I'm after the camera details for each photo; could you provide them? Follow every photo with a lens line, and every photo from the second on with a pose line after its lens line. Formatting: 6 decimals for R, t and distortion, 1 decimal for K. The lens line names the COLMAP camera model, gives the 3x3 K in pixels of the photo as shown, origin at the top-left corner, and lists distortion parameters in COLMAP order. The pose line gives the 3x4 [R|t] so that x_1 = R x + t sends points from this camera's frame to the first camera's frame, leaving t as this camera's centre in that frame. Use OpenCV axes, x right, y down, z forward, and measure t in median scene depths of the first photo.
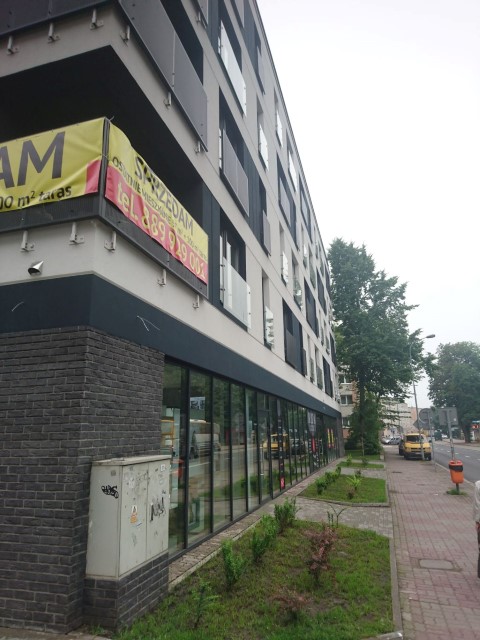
lens RADIAL K [[429.3, 0, 240.0], [0, 429.3, 320.0], [0, 0, 1]] dist [0.127127, -0.166808]
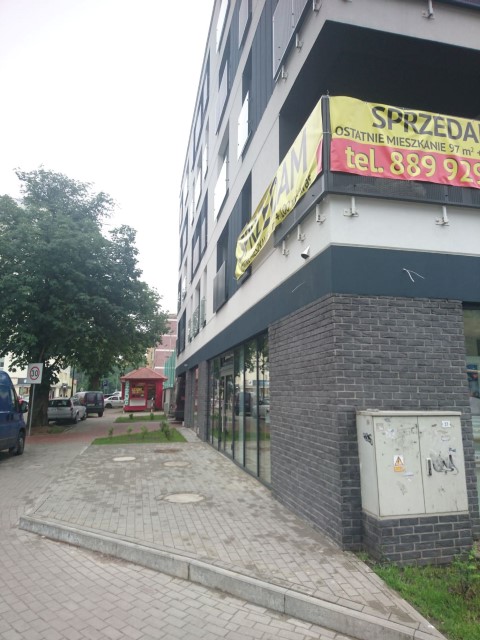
lens RADIAL K [[429.3, 0, 240.0], [0, 429.3, 320.0], [0, 0, 1]] dist [0.127127, -0.166808]
pose [[0.494196, -0.135358, -0.858748, 0.478554], [0.210078, 0.977124, -0.033120, 0.069242], [0.843586, -0.164036, 0.511327, 0.214137]]
